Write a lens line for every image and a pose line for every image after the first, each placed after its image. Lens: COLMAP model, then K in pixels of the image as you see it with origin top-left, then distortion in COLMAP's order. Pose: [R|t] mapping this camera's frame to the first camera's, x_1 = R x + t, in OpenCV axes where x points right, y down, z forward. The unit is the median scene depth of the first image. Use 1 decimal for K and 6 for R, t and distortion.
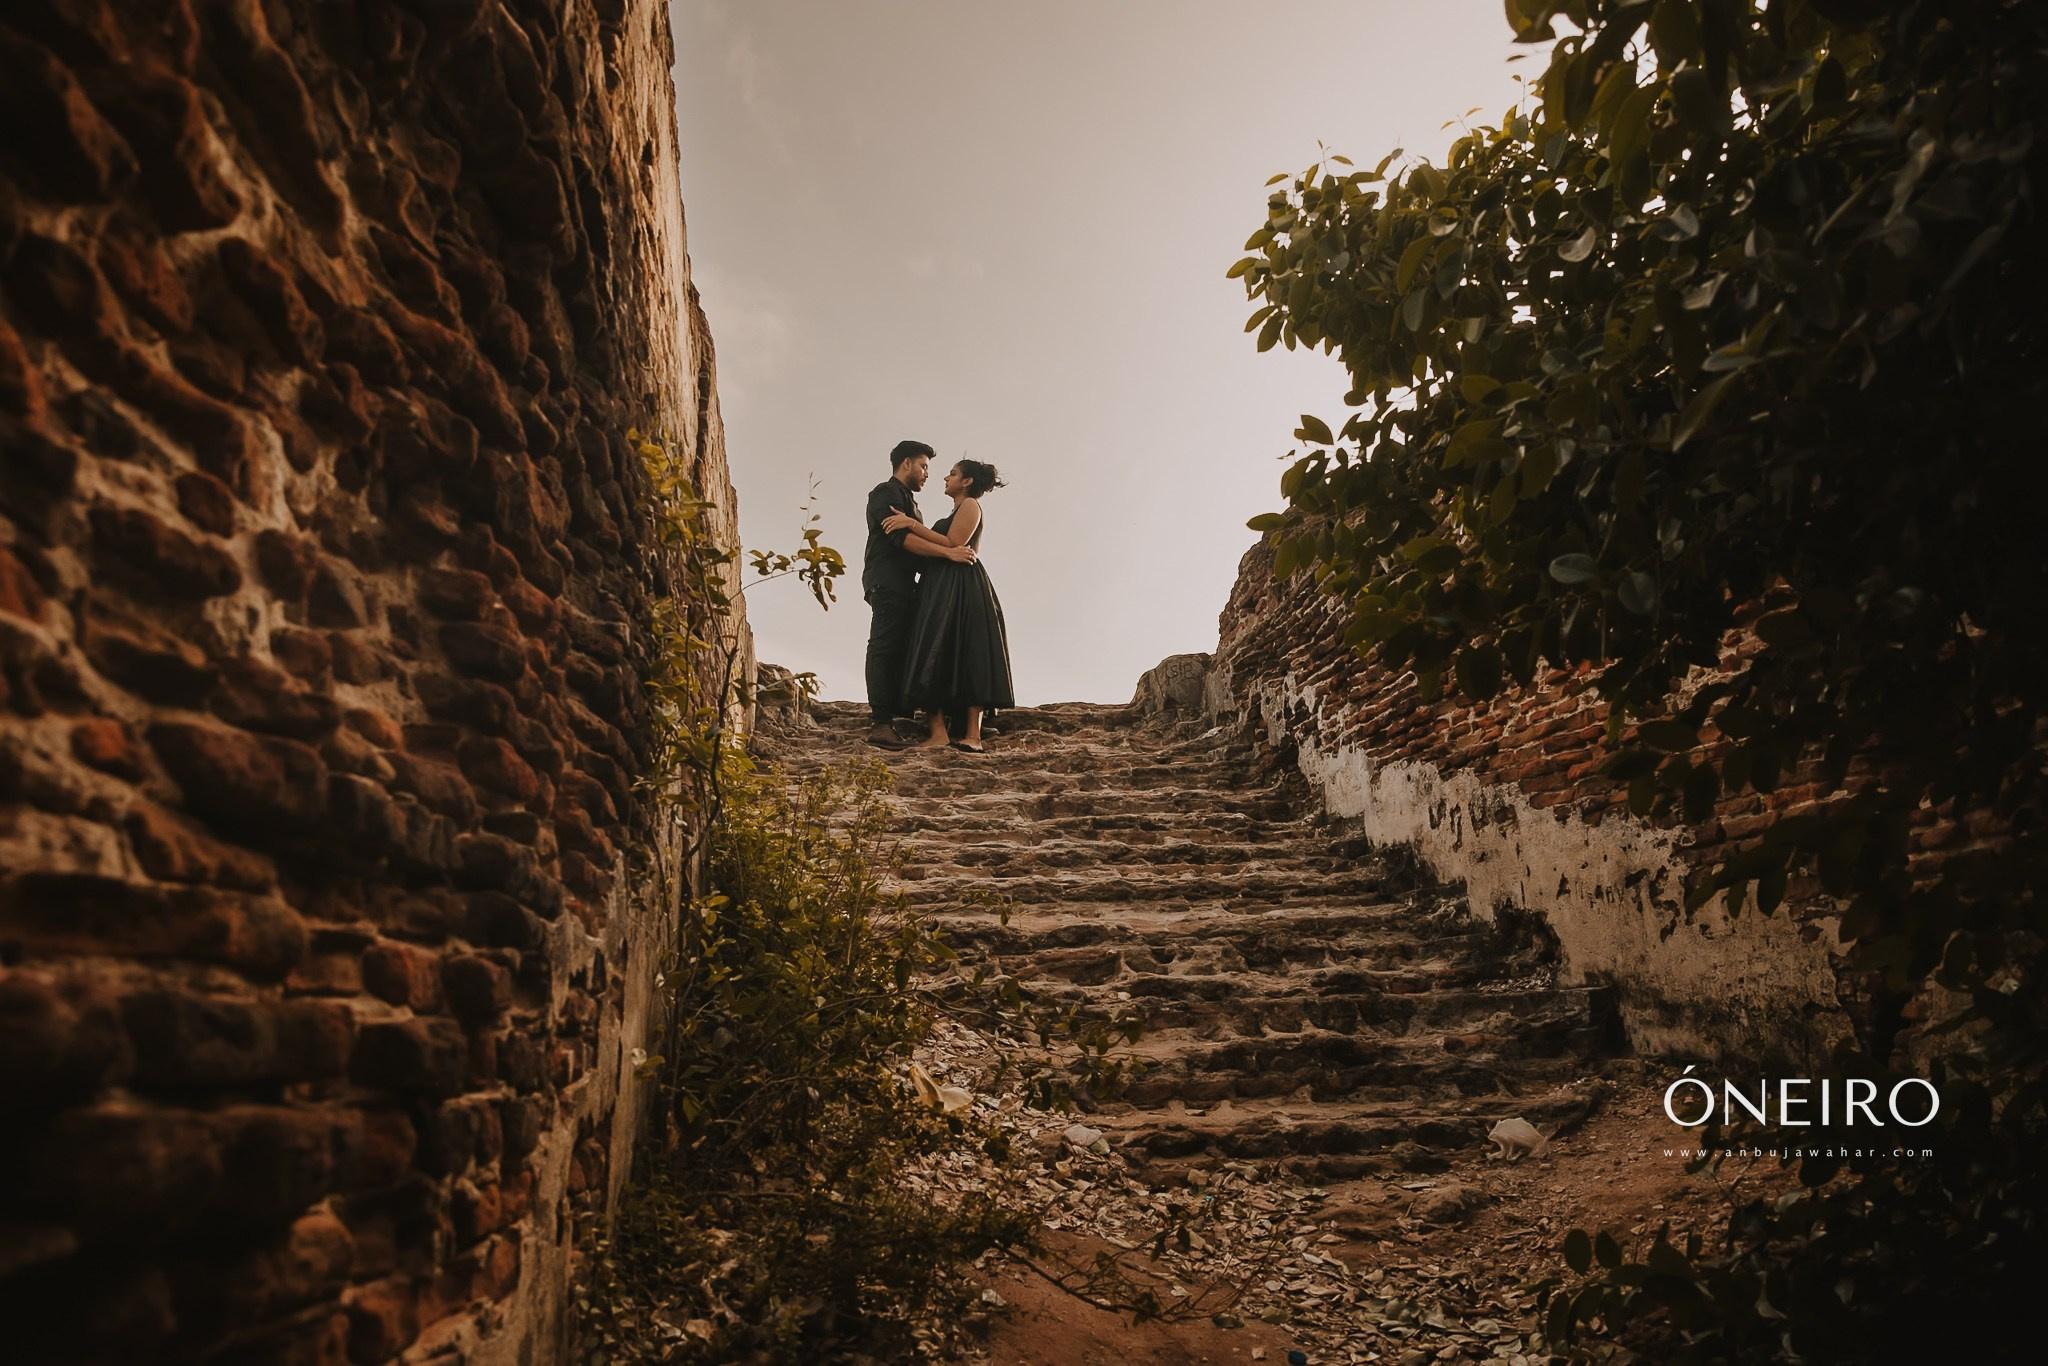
lens RADIAL K [[1368.5, 0, 1024.0], [0, 1368.5, 683.0], [0, 0, 1]] dist [0.000842, 0.002631]
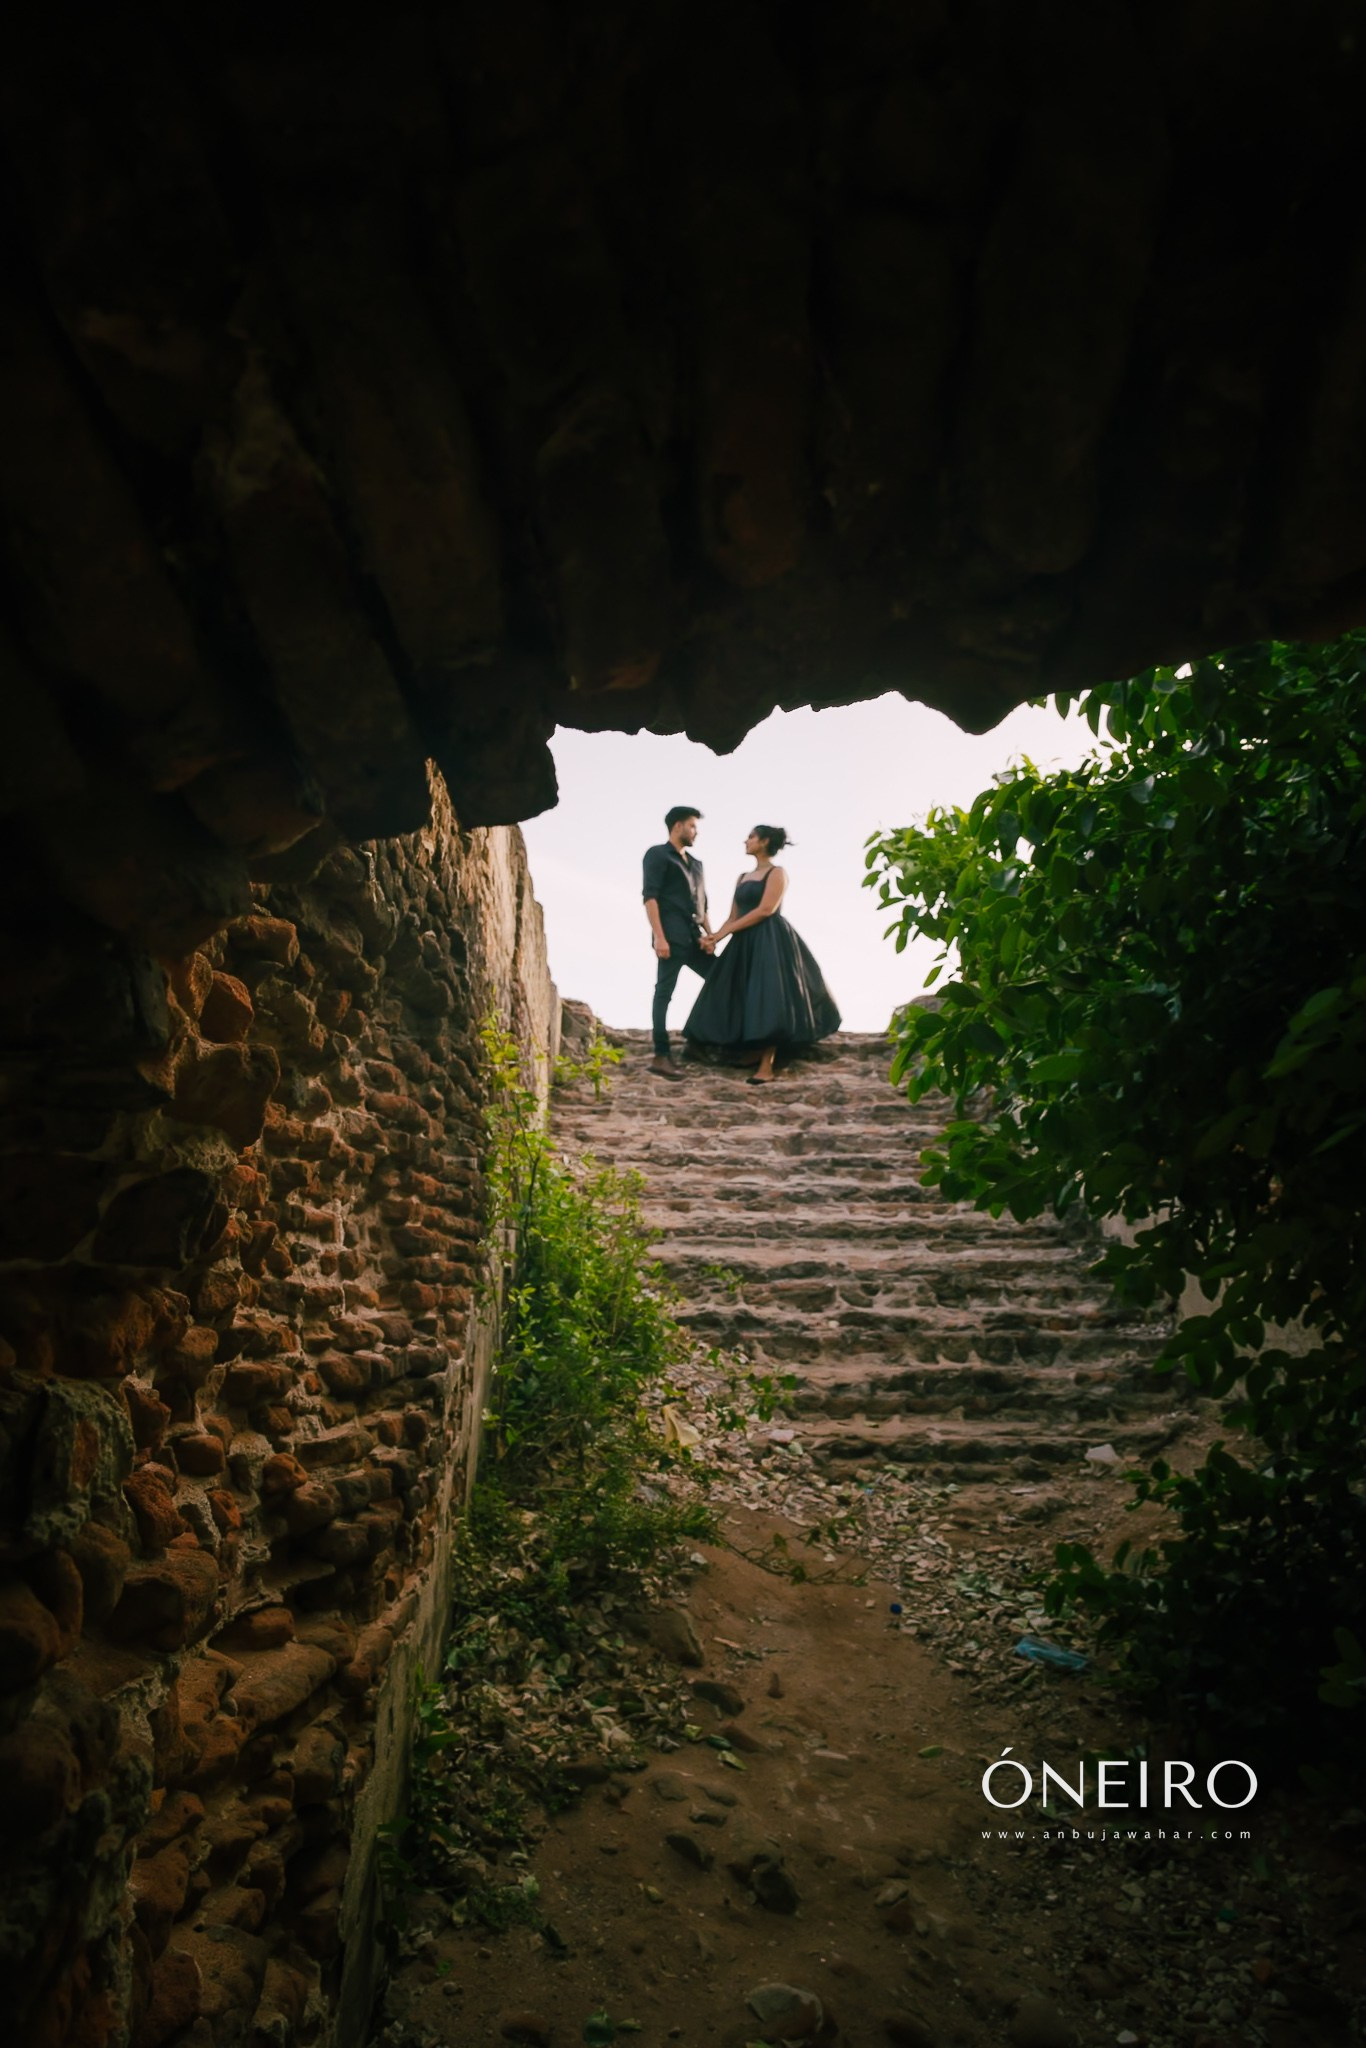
lens RADIAL K [[1368.5, 0, 683.0], [0, 1368.5, 1024.0], [0, 0, 1]] dist [0.000842, 0.002631]
pose [[0.994051, 0.023595, -0.106332, 0.062473], [-0.014733, 0.996409, 0.083374, -0.163608], [0.107917, -0.081311, 0.990829, -0.284306]]
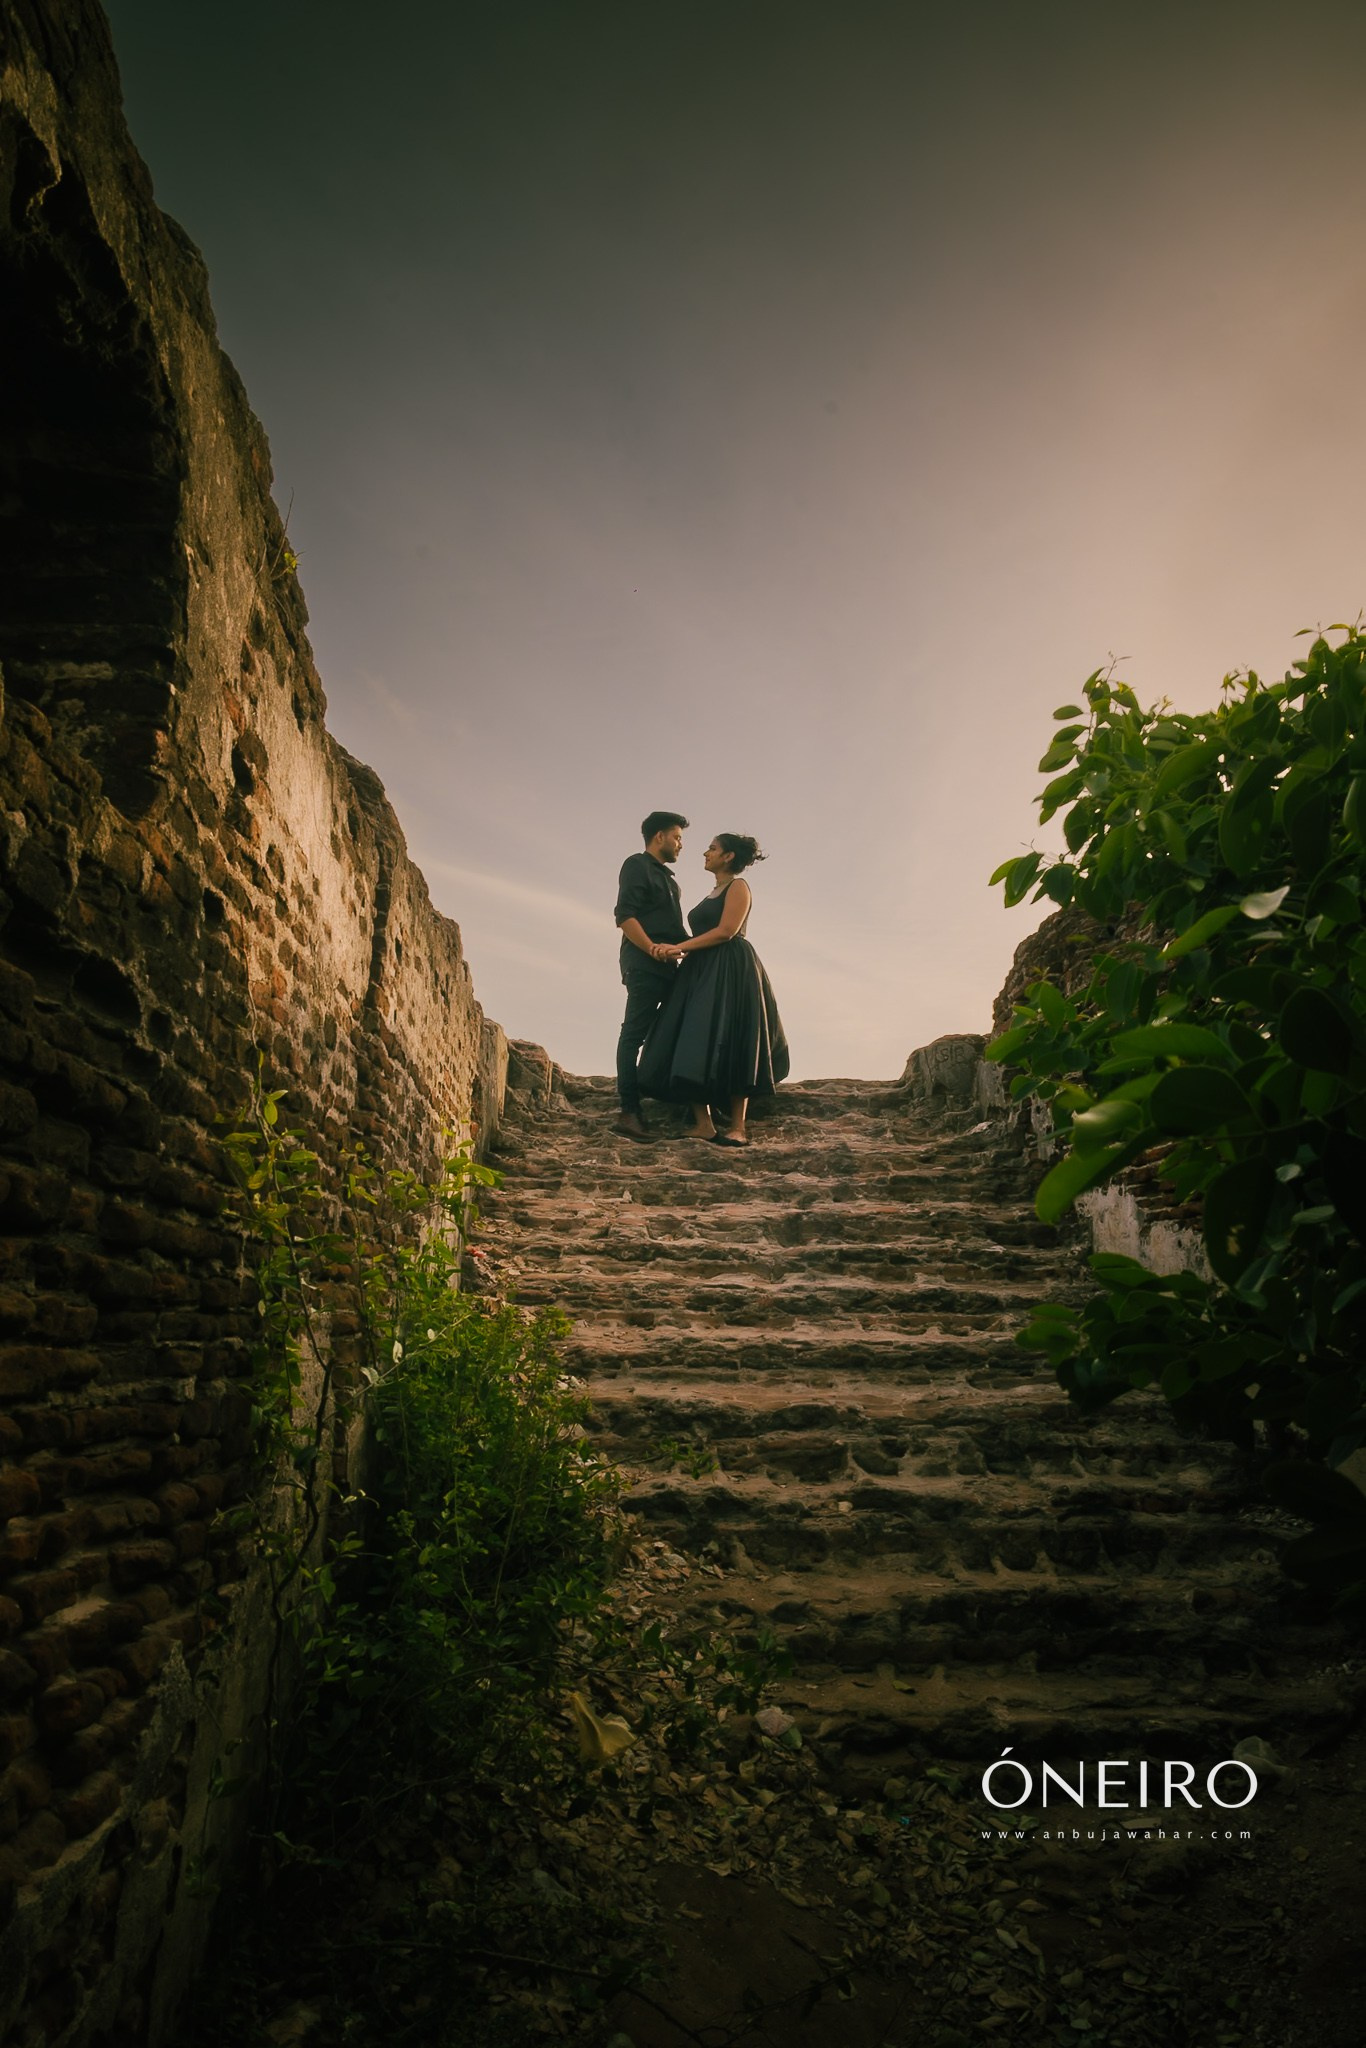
lens RADIAL K [[1368.5, 0, 683.0], [0, 1368.5, 1024.0], [0, 0, 1]] dist [0.000842, 0.002631]
pose [[0.994096, 0.021911, -0.106269, 0.055348], [-0.015406, 0.997979, 0.061649, -0.157024], [0.107405, -0.059648, 0.992424, 0.080803]]
